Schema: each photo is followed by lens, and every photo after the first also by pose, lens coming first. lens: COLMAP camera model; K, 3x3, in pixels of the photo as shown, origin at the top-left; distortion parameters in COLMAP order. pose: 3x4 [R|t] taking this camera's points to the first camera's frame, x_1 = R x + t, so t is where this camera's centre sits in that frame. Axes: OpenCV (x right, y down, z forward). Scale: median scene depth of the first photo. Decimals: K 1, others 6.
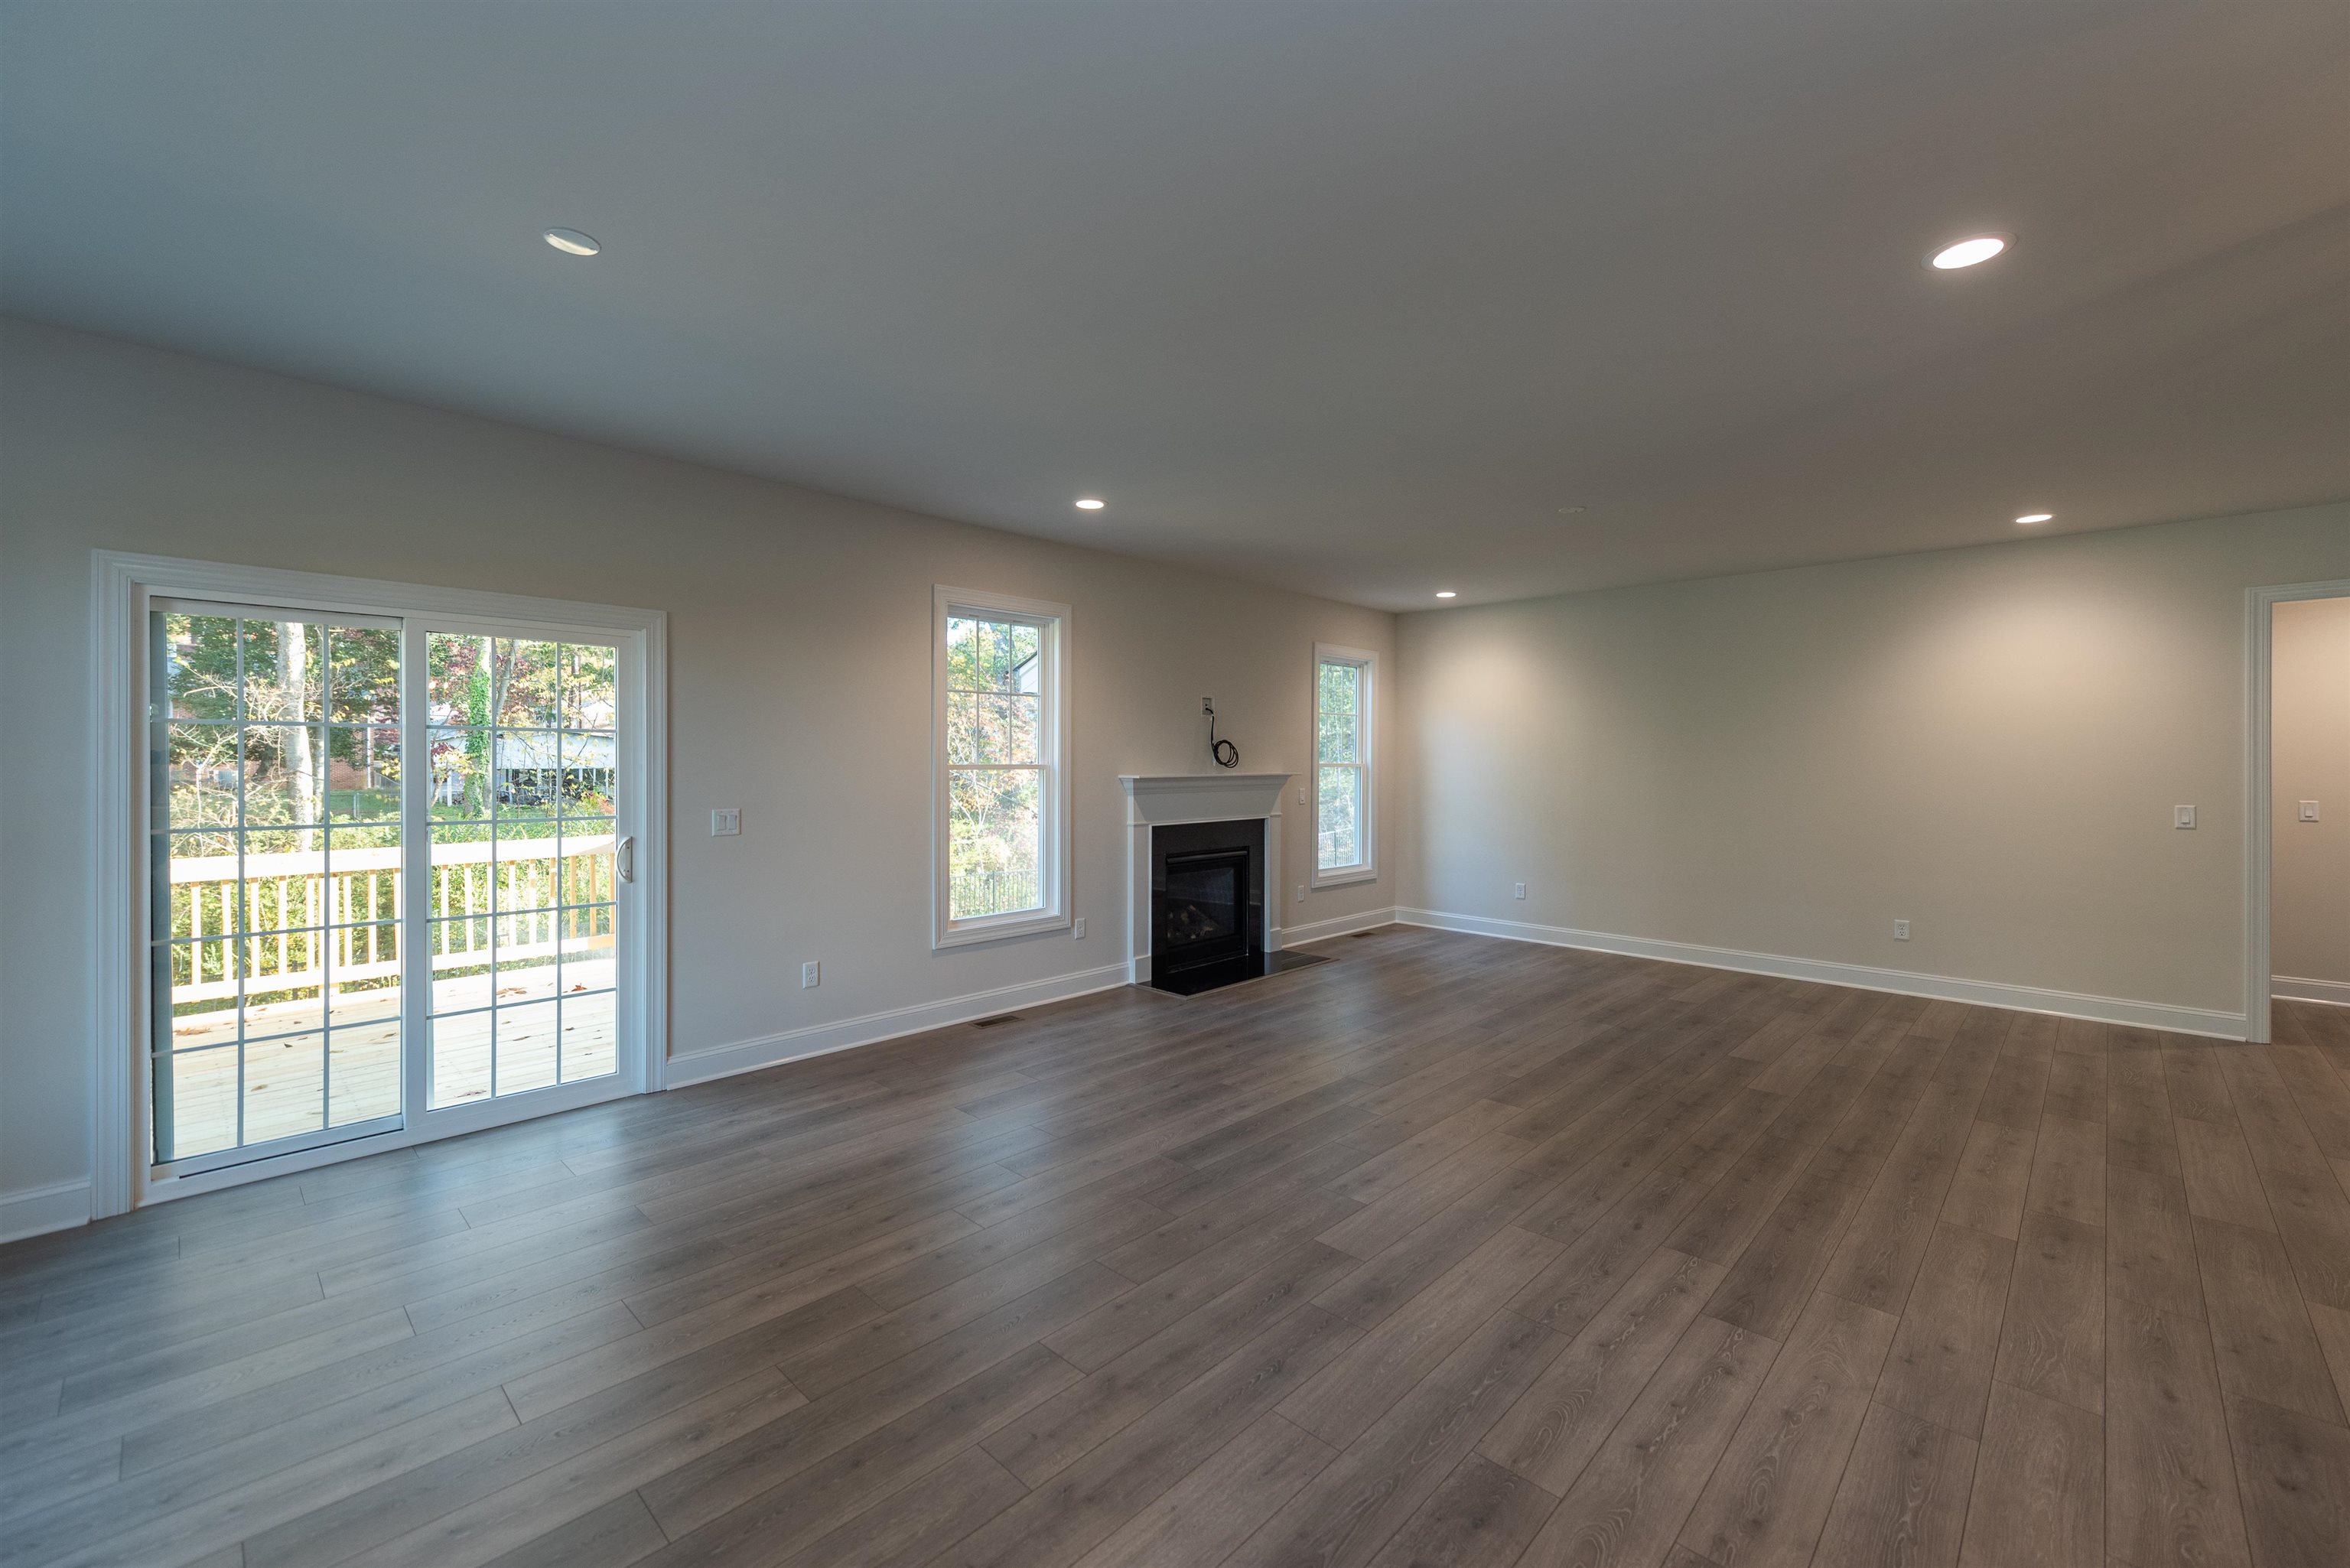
lens RADIAL K [[938.6, 0, 1138.4], [0, 938.6, 766.1], [0, 0, 1]] dist [0.009479, -0.001010]
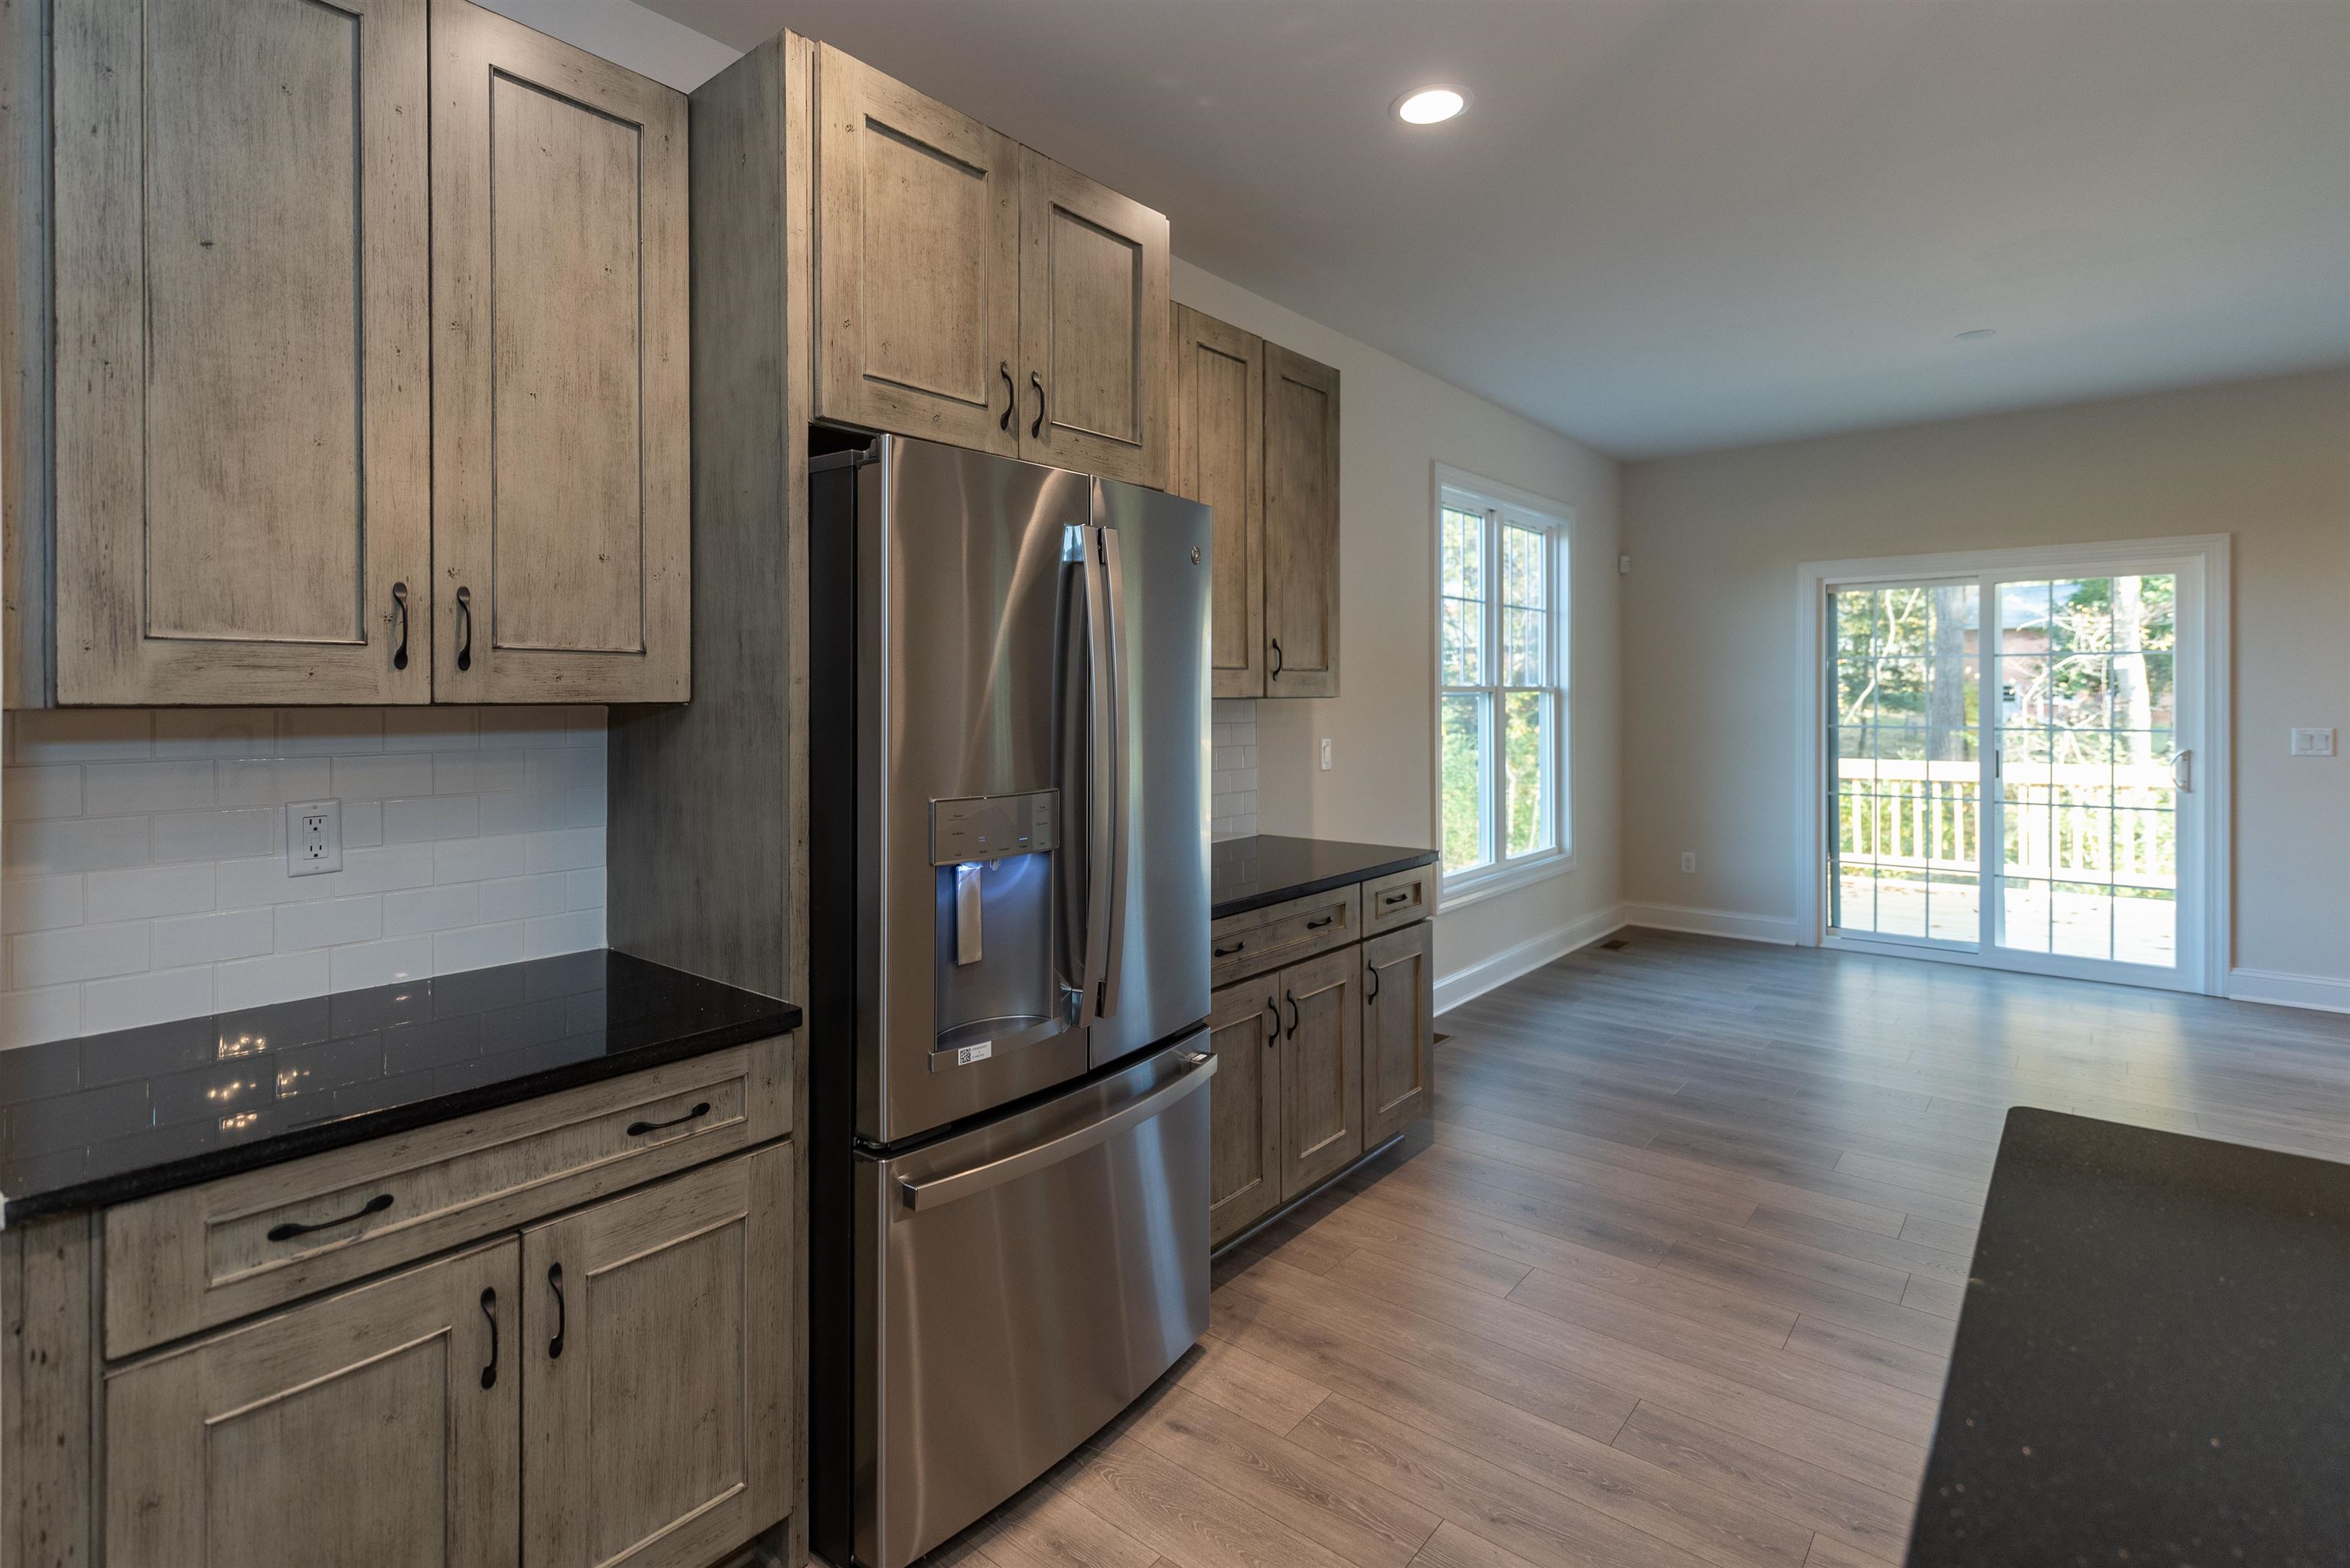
lens RADIAL K [[1147.0, 0, 1094.9], [0, 1147.0, 702.2], [0, 0, 1]] dist [0.011807, -0.002807]
pose [[0.090293, 0.002186, -0.995913, 0.683938], [0.000696, 0.999997, 0.002258, 0.017288], [0.995915, -0.000897, 0.090291, -0.369790]]
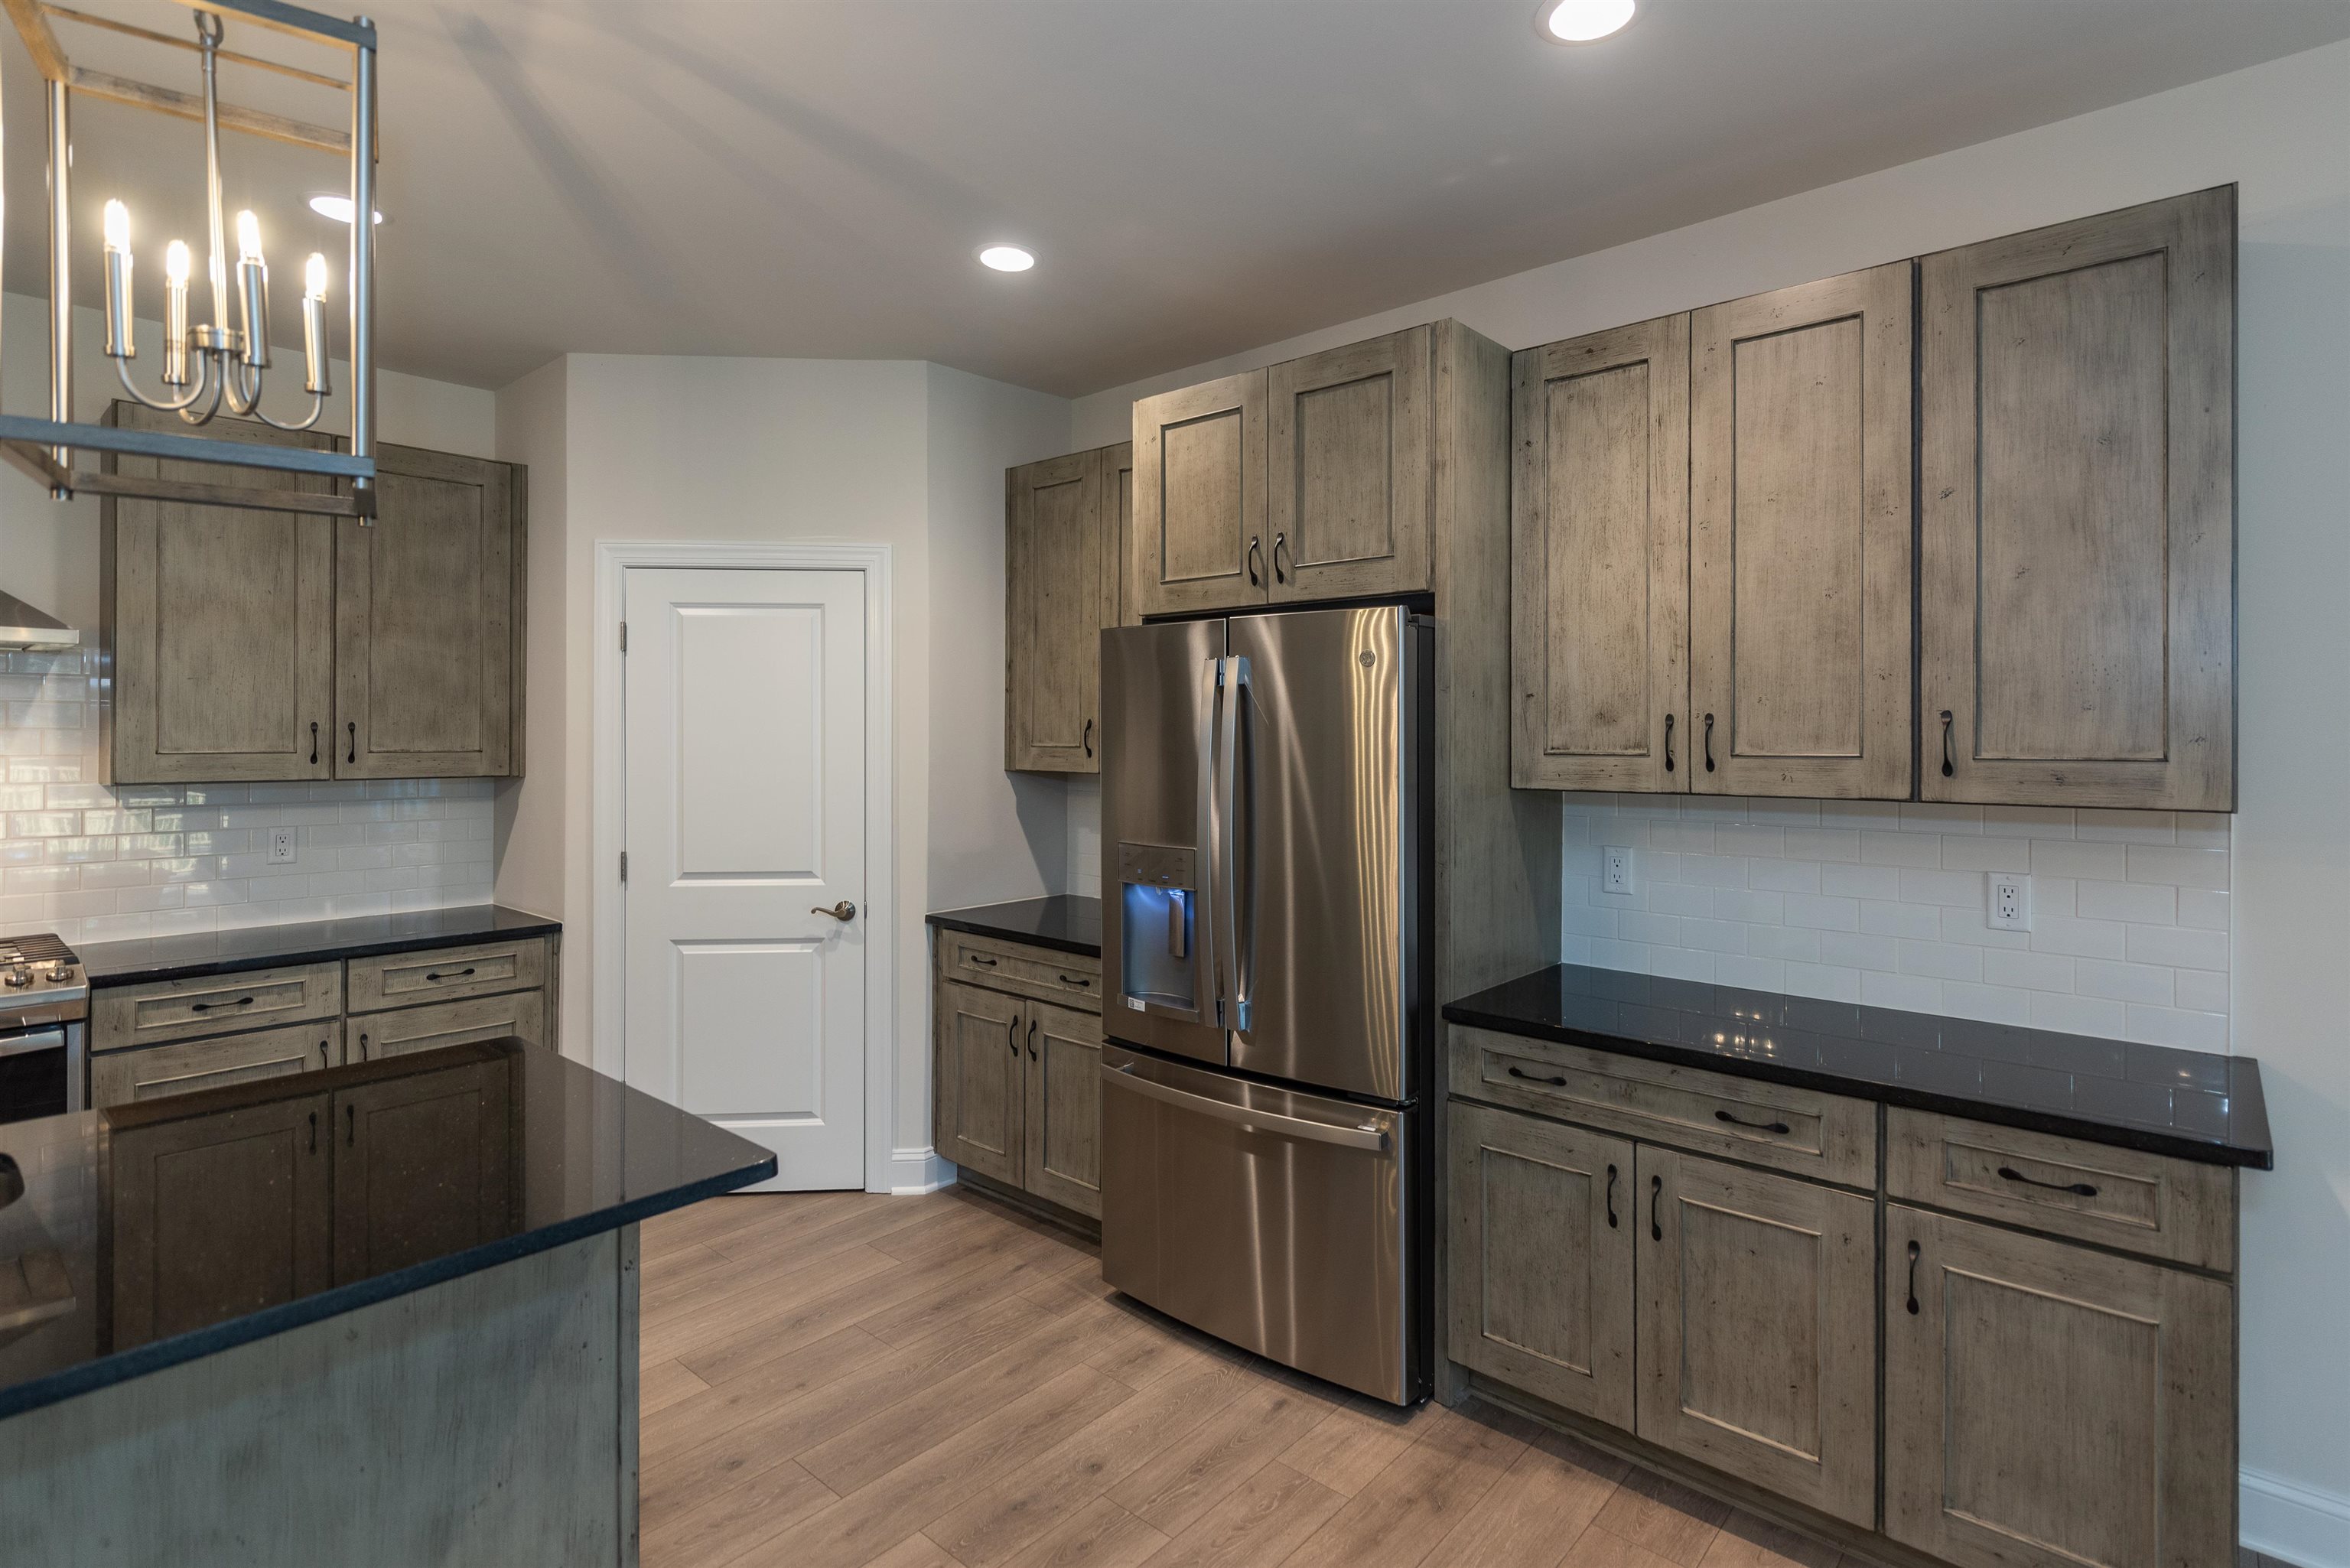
lens RADIAL K [[1148.1, 0, 1168.5], [0, 1148.1, 735.6], [0, 0, 1]] dist [0.009310, -0.004258]
pose [[-0.996744, -0.005164, -0.080460, 0.249731], [-0.005596, 0.999971, 0.005135, -0.017698], [0.080431, 0.005568, -0.996745, 0.376216]]
